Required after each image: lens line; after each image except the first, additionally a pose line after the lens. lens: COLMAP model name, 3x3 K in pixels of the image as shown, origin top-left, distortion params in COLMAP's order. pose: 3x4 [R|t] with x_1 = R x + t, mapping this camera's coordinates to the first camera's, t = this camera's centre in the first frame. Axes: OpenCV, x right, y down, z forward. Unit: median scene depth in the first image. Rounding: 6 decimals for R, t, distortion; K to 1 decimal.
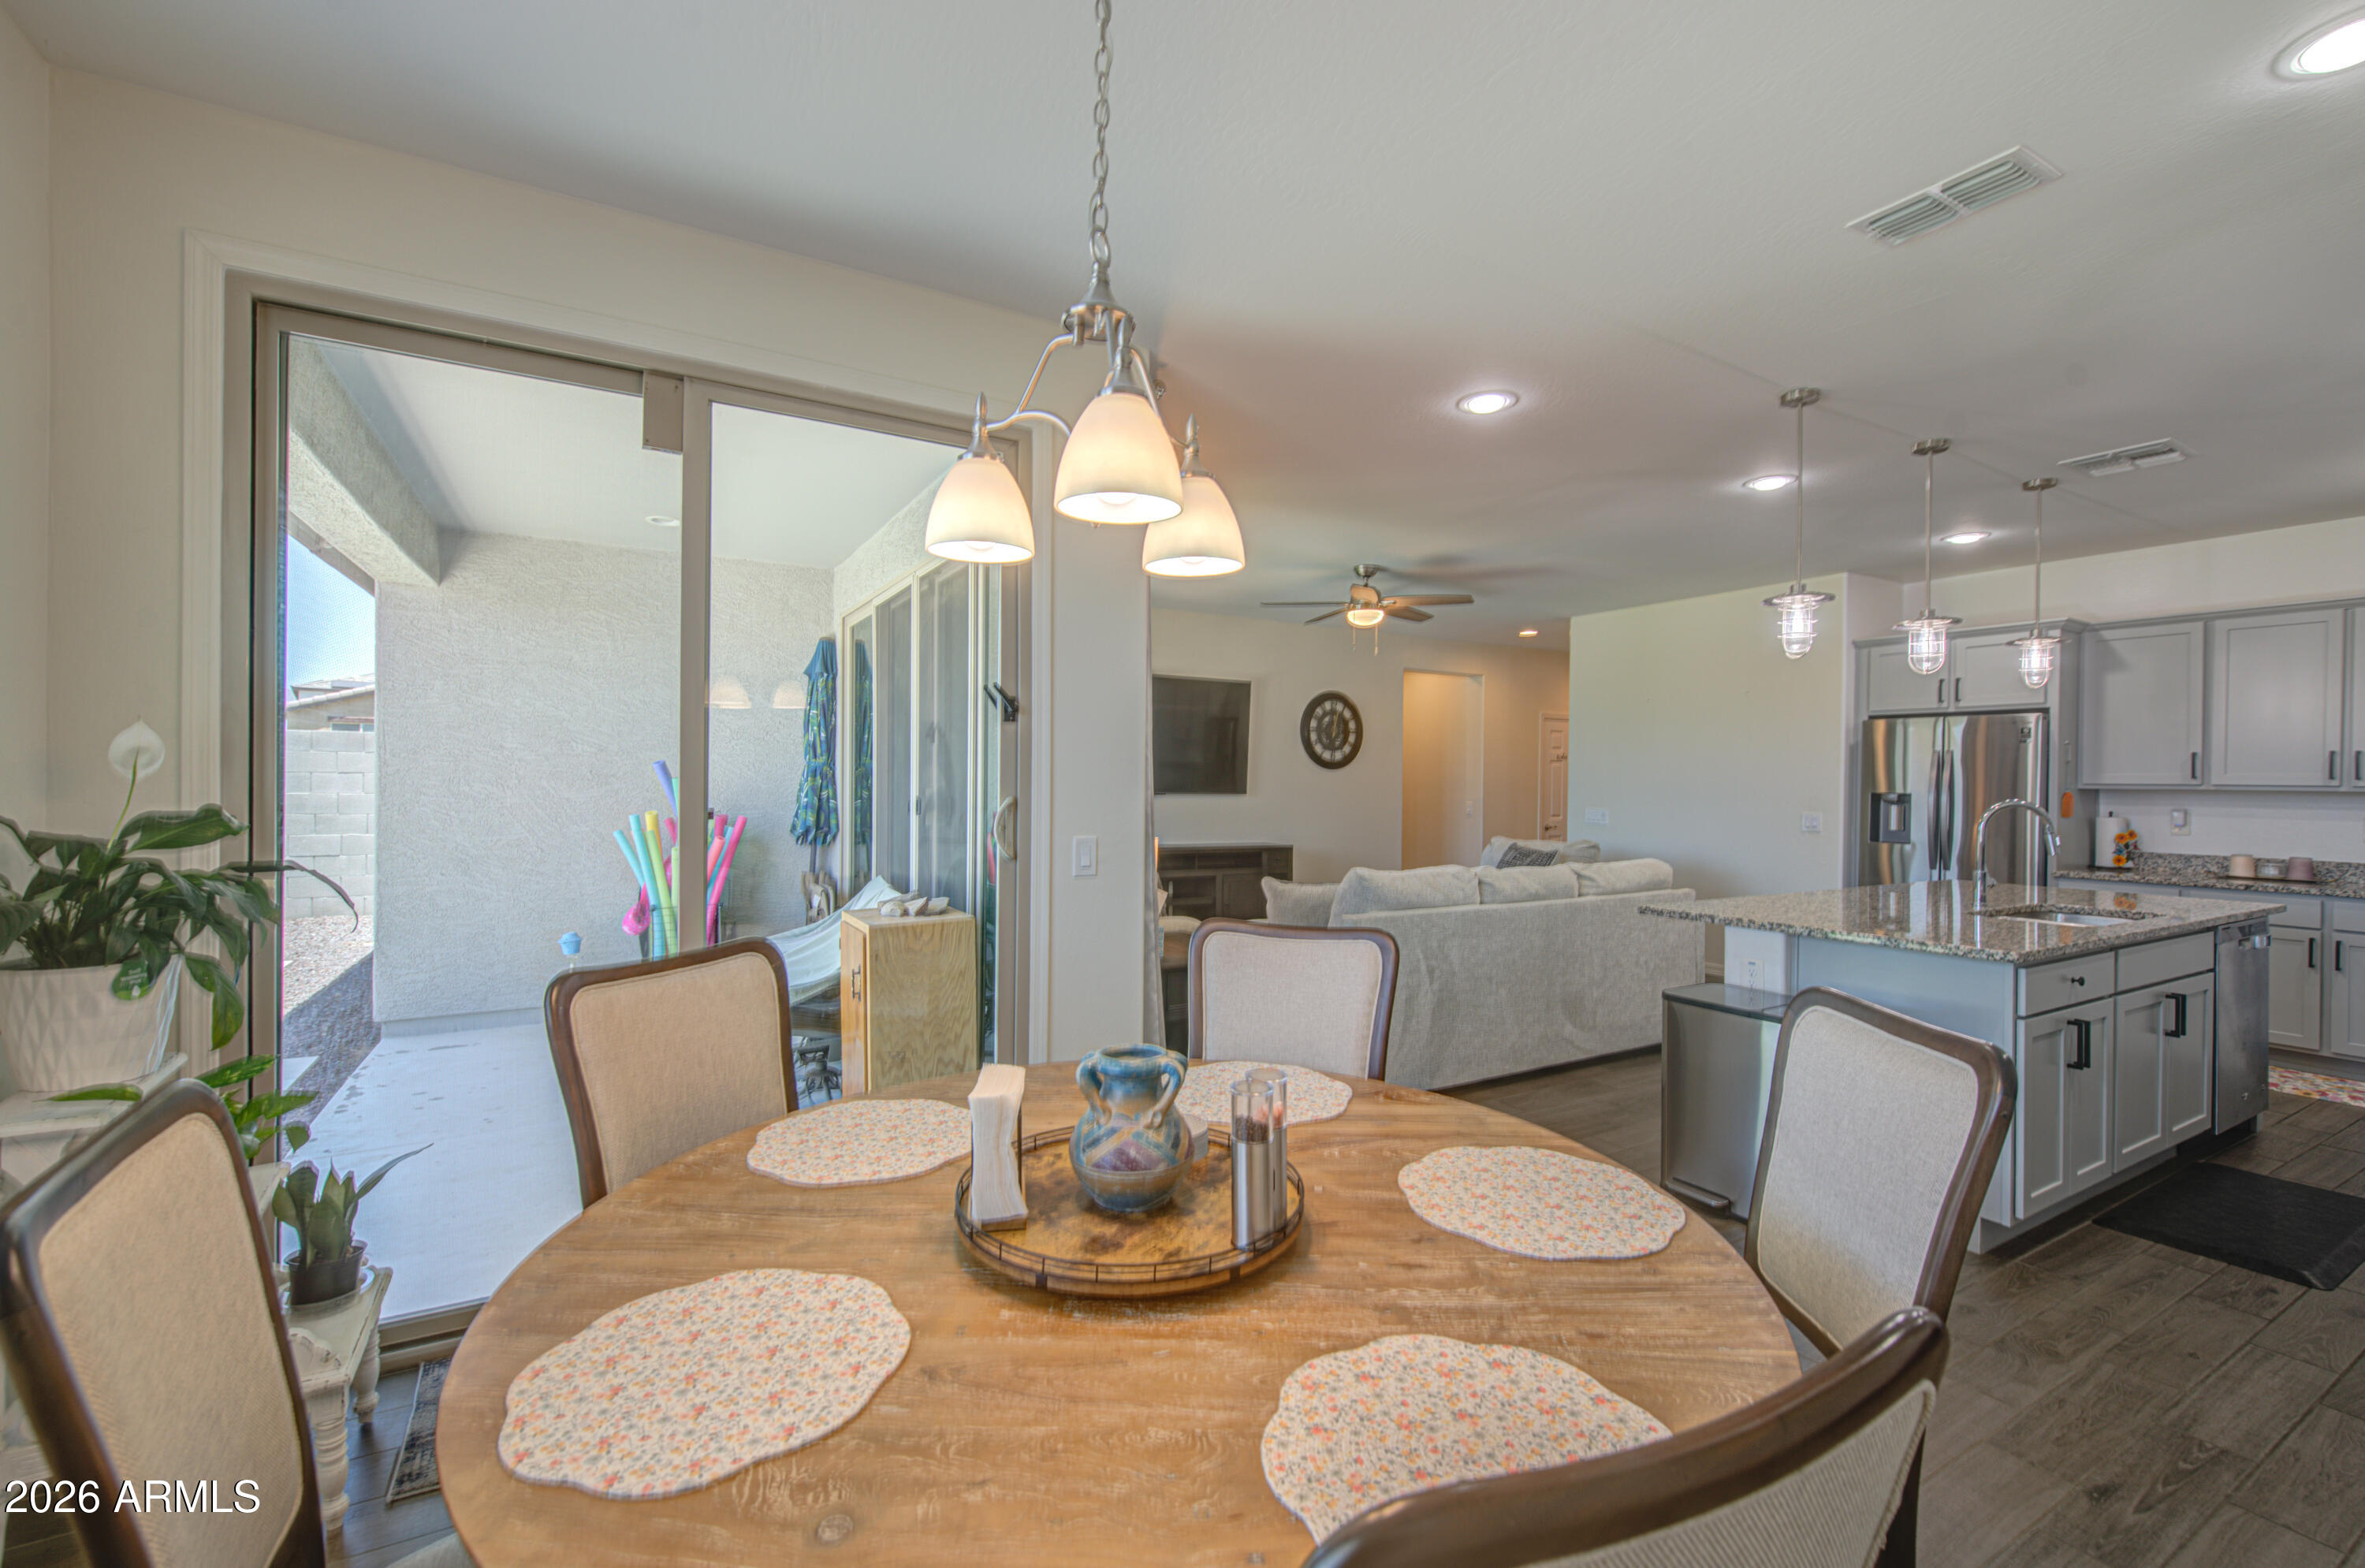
lens RADIAL K [[995.4, 0, 1181.2], [0, 995.4, 790.5], [0, 0, 1]] dist [-0.012606, -0.000161]
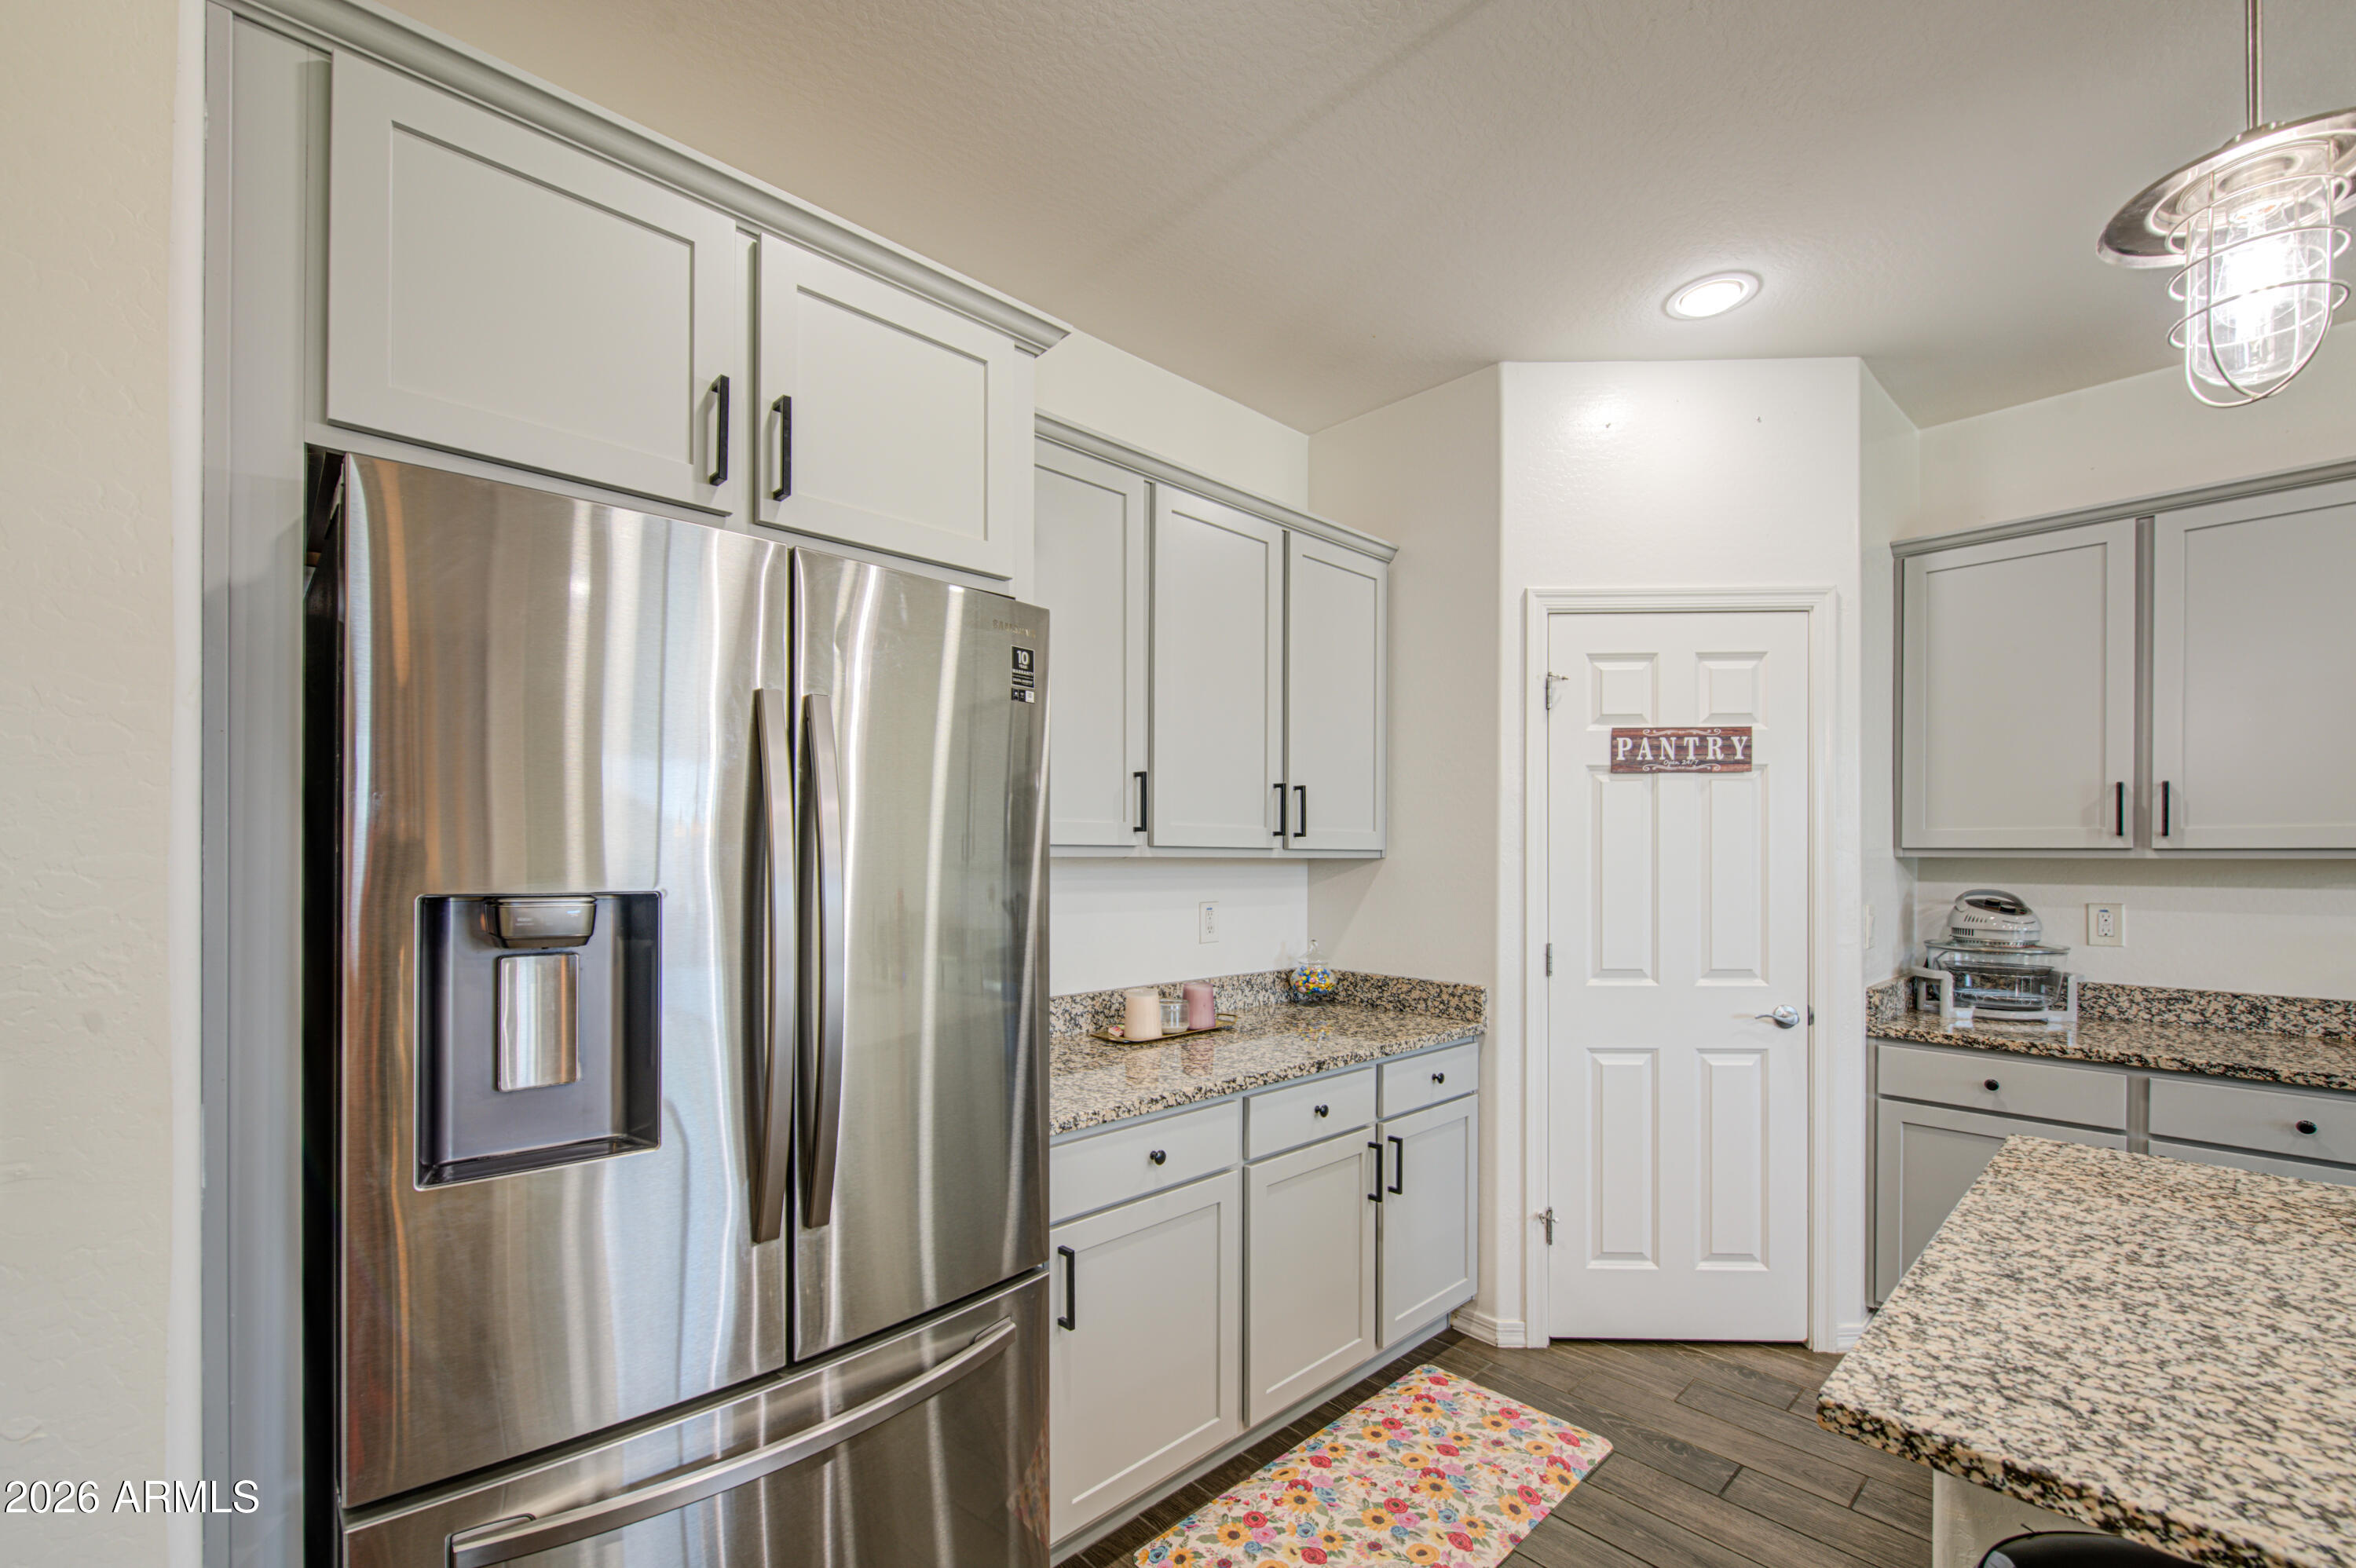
lens RADIAL K [[995.0, 0, 1163.6], [0, 995.0, 844.0], [0, 0, 1]] dist [0.001578, -0.000041]
pose [[-0.236897, -0.004675, 0.971524, 0.490892], [0.004197, 0.999974, 0.005835, -0.007471], [-0.971526, 0.005460, -0.236871, 0.897182]]
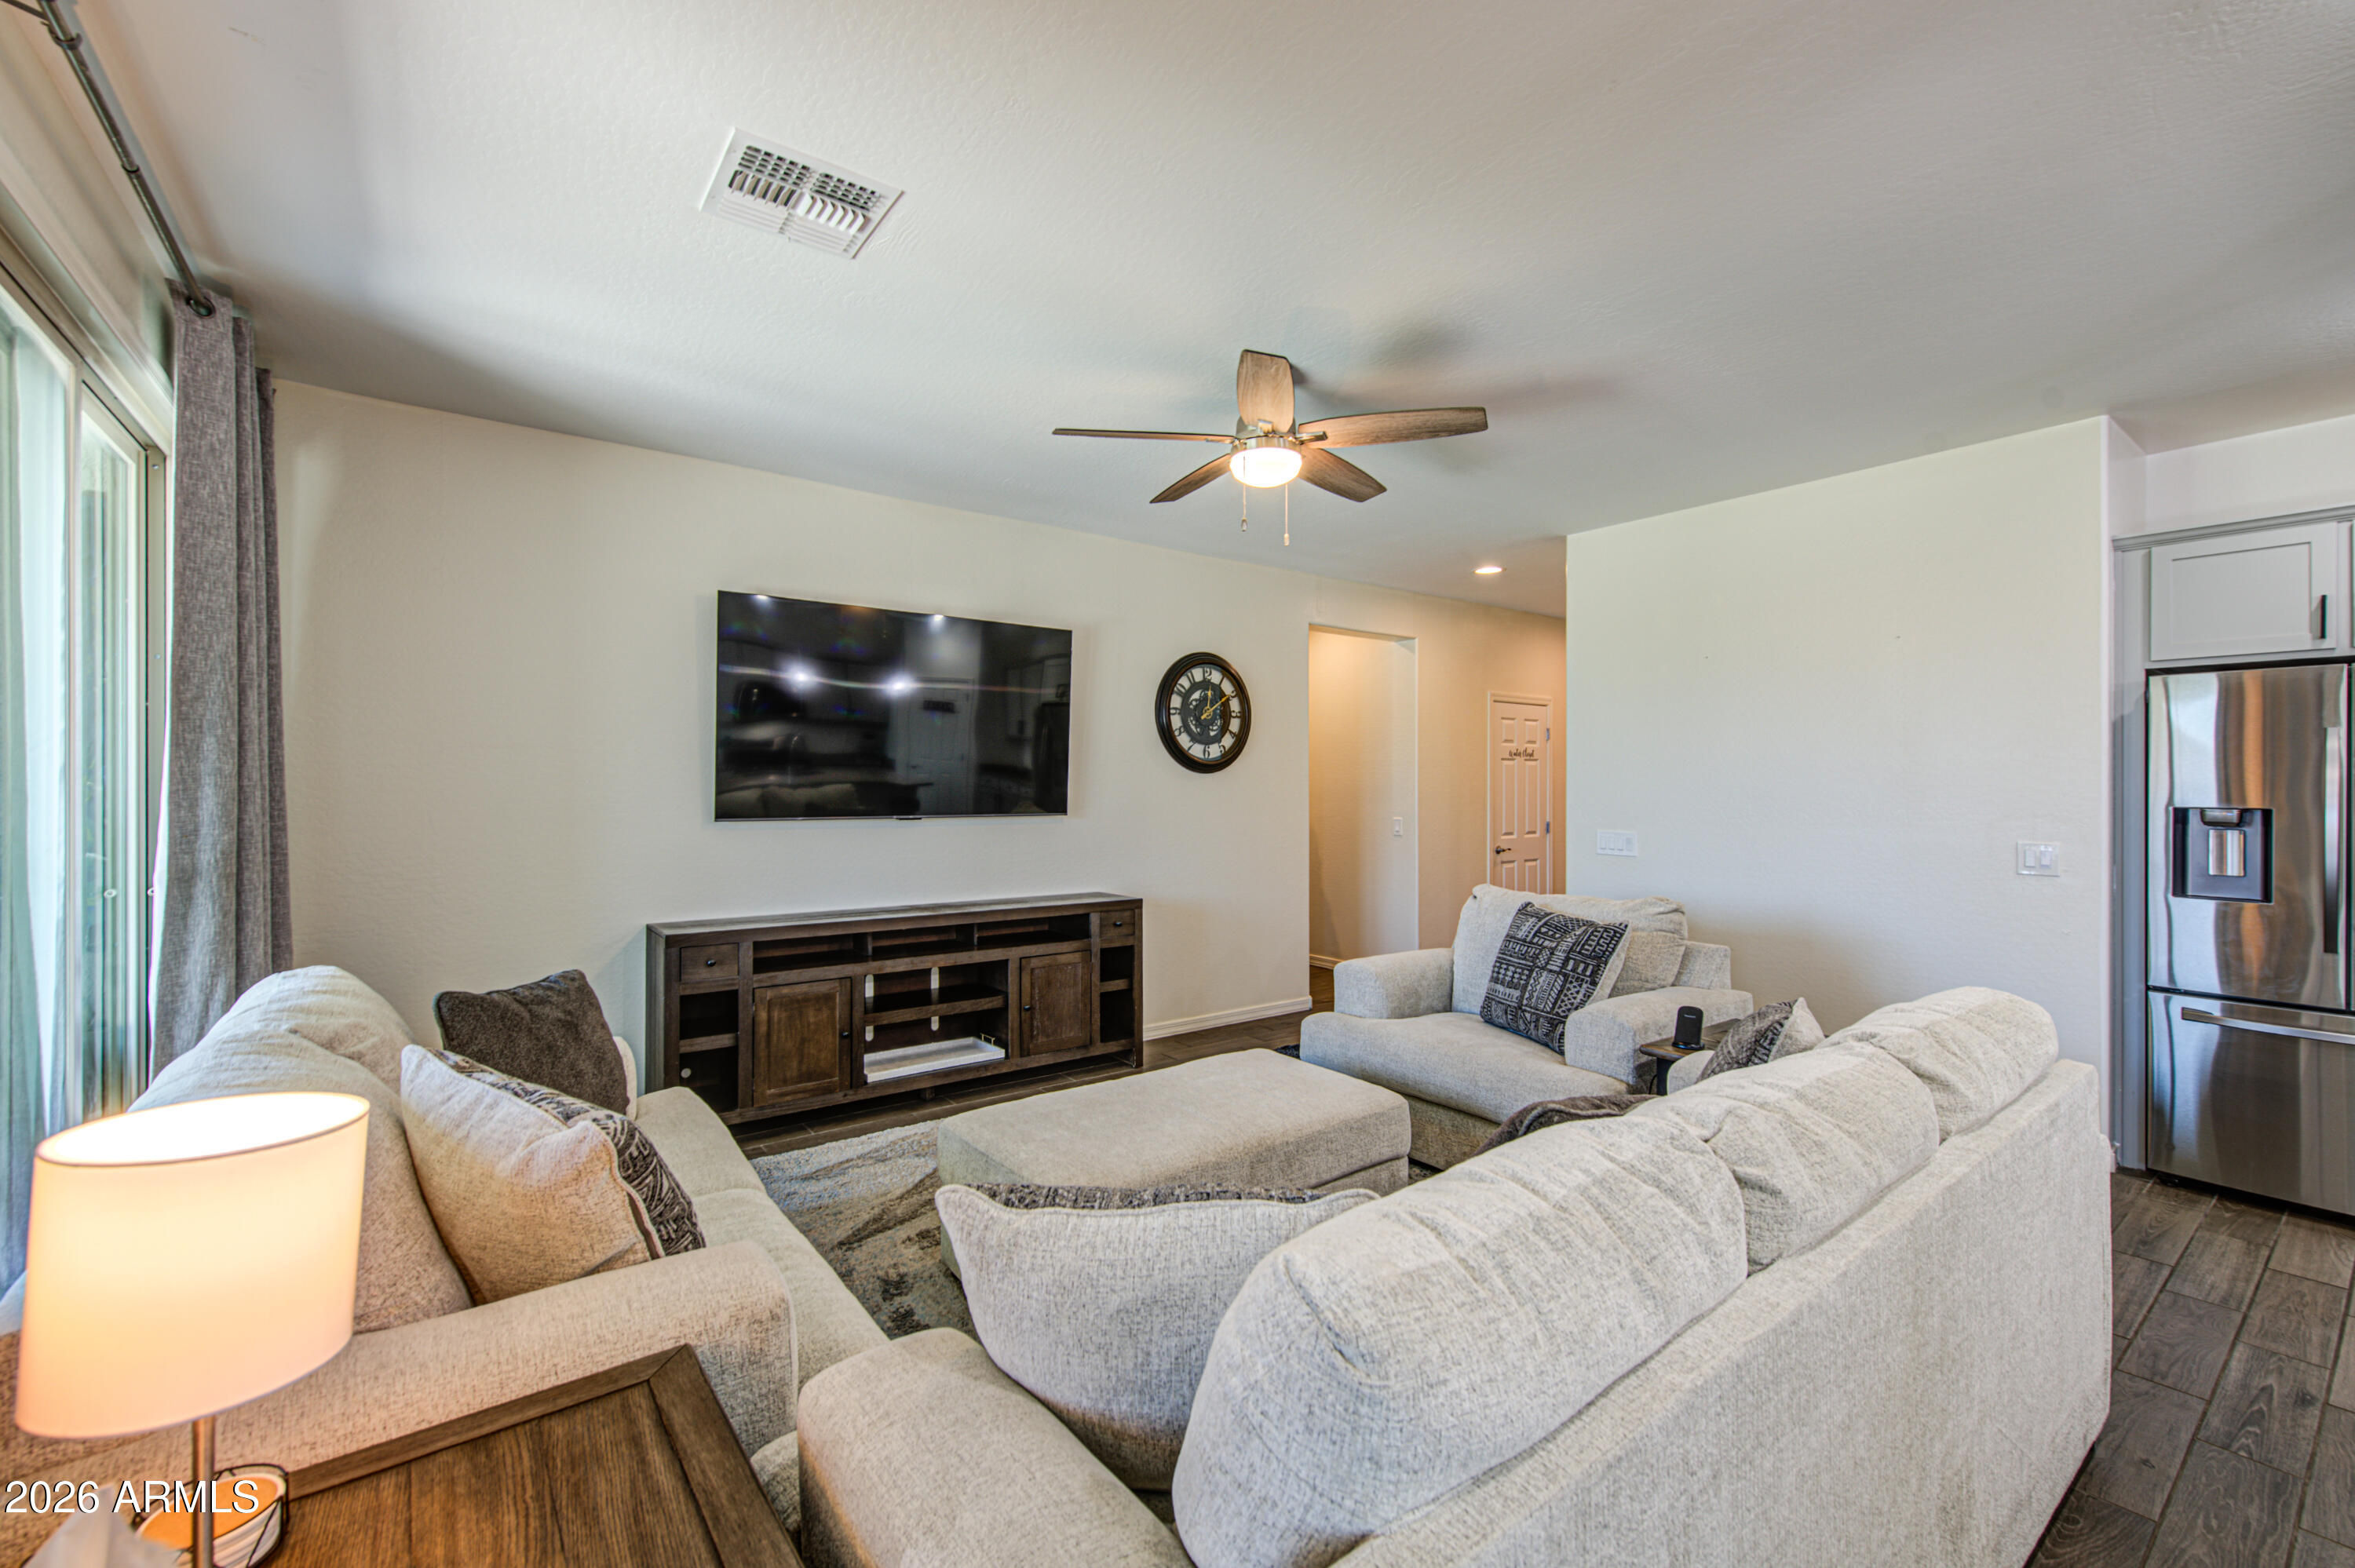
lens RADIAL K [[967.7, 0, 1190.5], [0, 967.7, 784.1], [0, 0, 1]] dist [0.000149, -0.000237]
pose [[0.991372, -0.009260, 0.130747, 0.082906], [0.010642, 0.999895, -0.009878, -0.010778], [-0.130642, 0.011185, 0.991366, 0.523934]]
